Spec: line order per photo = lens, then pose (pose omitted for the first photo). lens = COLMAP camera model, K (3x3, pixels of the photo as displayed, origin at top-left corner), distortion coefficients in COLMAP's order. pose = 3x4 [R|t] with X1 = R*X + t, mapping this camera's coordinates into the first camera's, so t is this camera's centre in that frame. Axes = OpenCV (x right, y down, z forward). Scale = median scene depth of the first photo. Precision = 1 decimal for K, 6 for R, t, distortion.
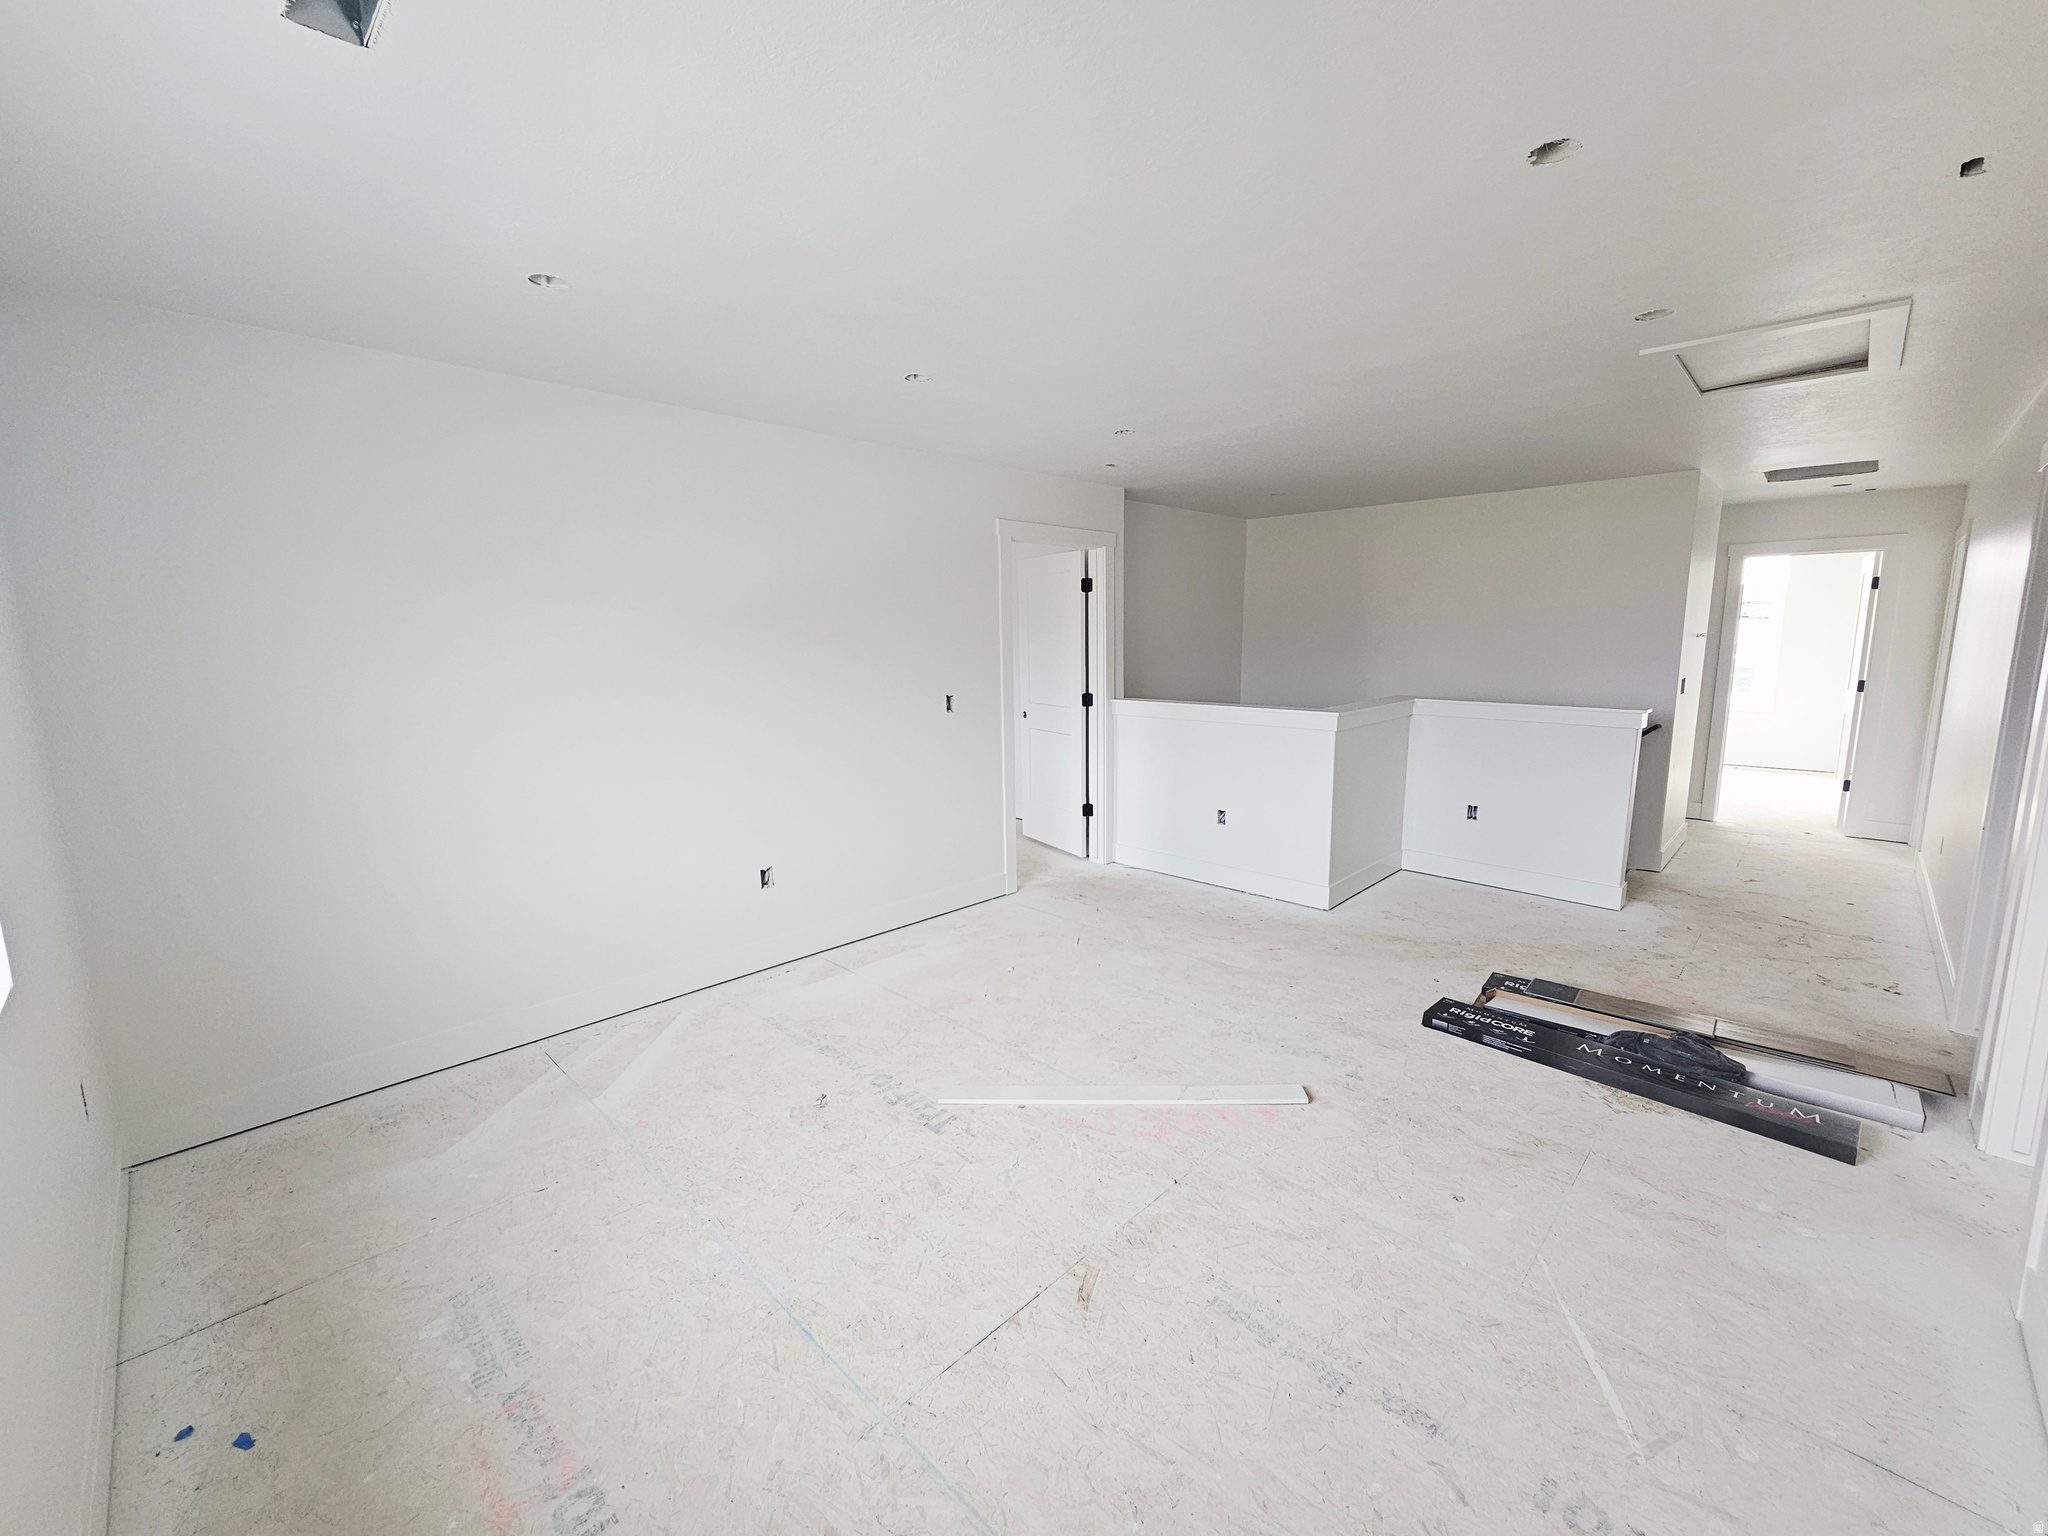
lens RADIAL K [[838.6, 0, 1040.9], [0, 838.6, 766.6], [0, 0, 1]] dist [-0.006925, 0.000793]
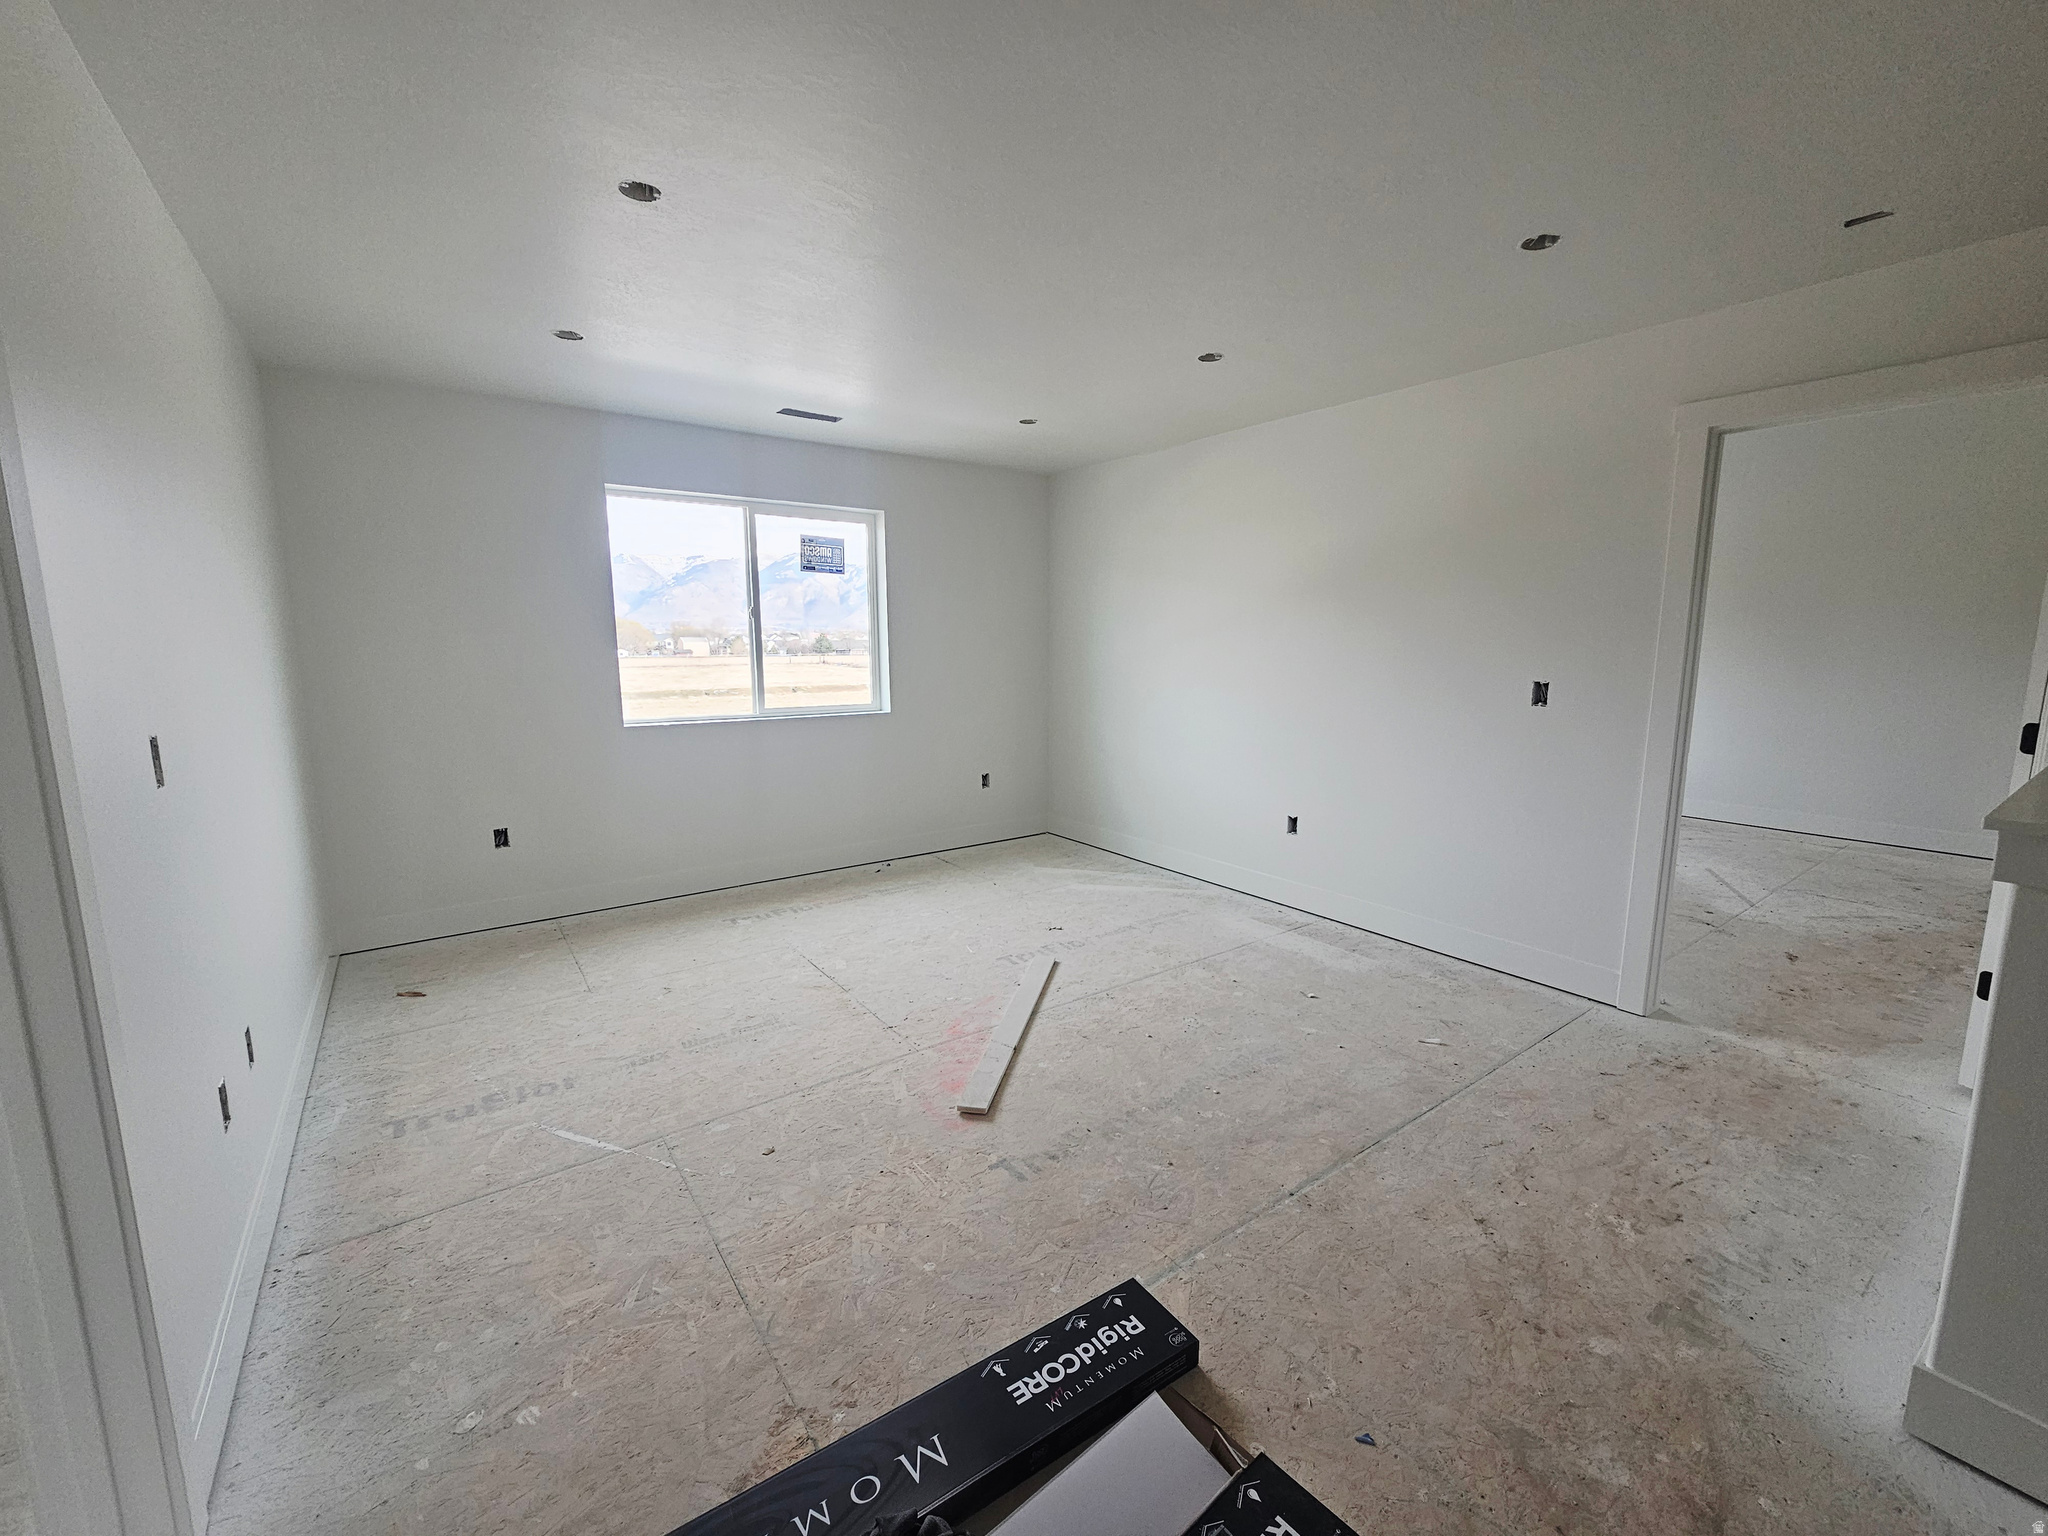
lens RADIAL K [[838.6, 0, 1040.9], [0, 838.6, 766.6], [0, 0, 1]] dist [-0.006925, 0.000793]
pose [[-0.173506, 0.159785, -0.971784, 0.777207], [-0.146530, 0.971579, 0.185913, -0.098017], [0.973871, 0.174652, -0.145162, 0.796070]]
